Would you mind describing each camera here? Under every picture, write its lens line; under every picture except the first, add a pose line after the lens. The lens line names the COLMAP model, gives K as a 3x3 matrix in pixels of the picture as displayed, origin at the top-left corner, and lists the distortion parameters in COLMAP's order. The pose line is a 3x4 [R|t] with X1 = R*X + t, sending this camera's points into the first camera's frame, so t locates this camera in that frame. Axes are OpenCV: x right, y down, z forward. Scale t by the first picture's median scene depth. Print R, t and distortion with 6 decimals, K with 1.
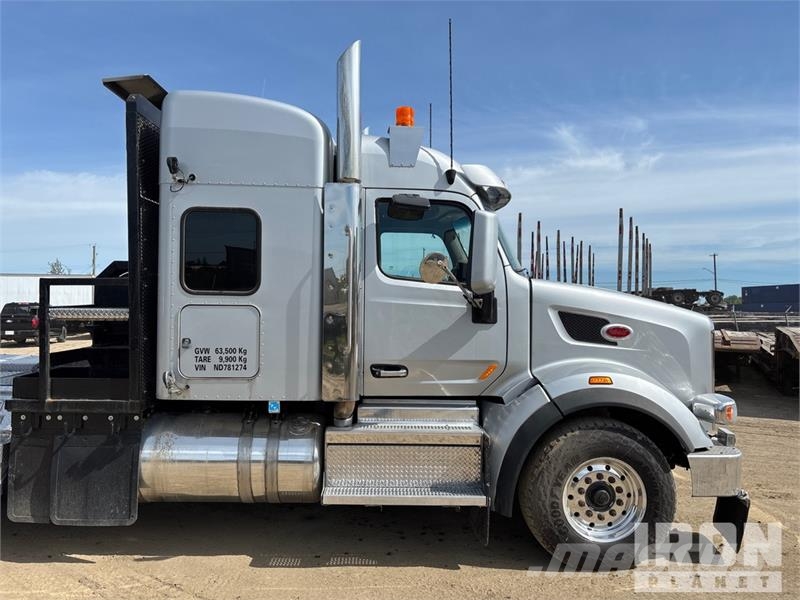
lens RADIAL K [[583.9, 0, 400.0], [0, 583.9, 300.0], [0, 0, 1]] dist [0.008990, -0.002530]
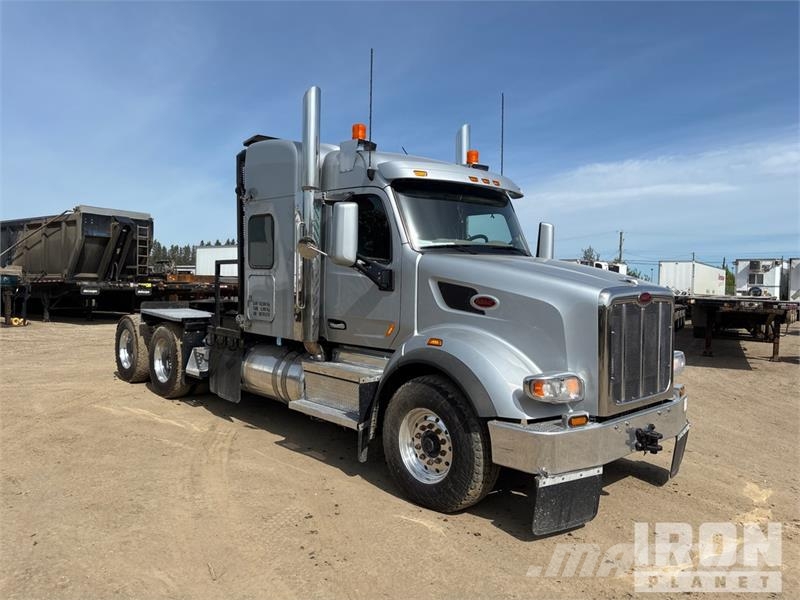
lens RADIAL K [[609.9, 0, 400.0], [0, 609.9, 300.0], [0, 0, 1]] dist [0.017710, -0.007836]
pose [[0.656623, 0.029863, -0.753628, 1.190063], [-0.012198, 0.999506, 0.028979, 0.023130], [0.754121, -0.009836, 0.656662, 0.180806]]
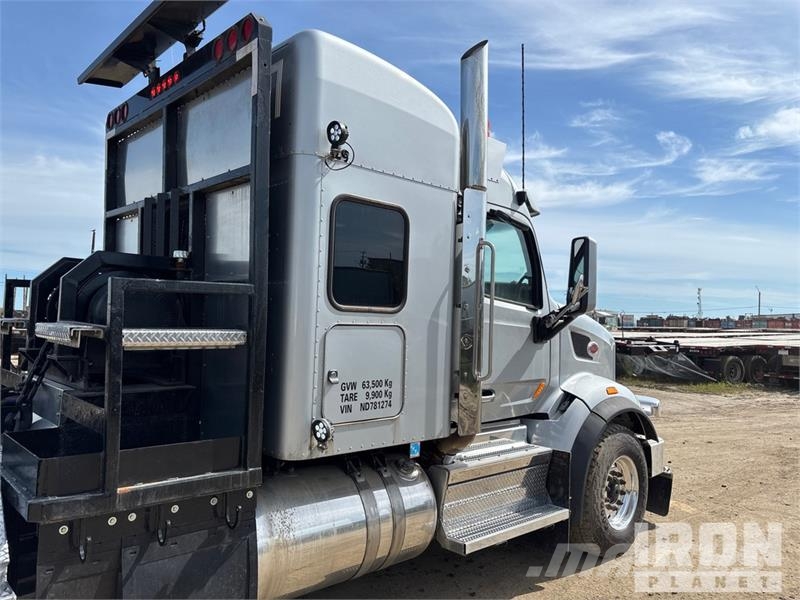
lens RADIAL K [[609.9, 0, 400.0], [0, 609.9, 300.0], [0, 0, 1]] dist [0.017710, -0.007836]
pose [[0.751887, 0.029311, 0.658641, -0.791092], [-0.012546, 0.999466, -0.030156, -0.000646], [-0.659173, 0.014410, 0.751853, 0.361413]]
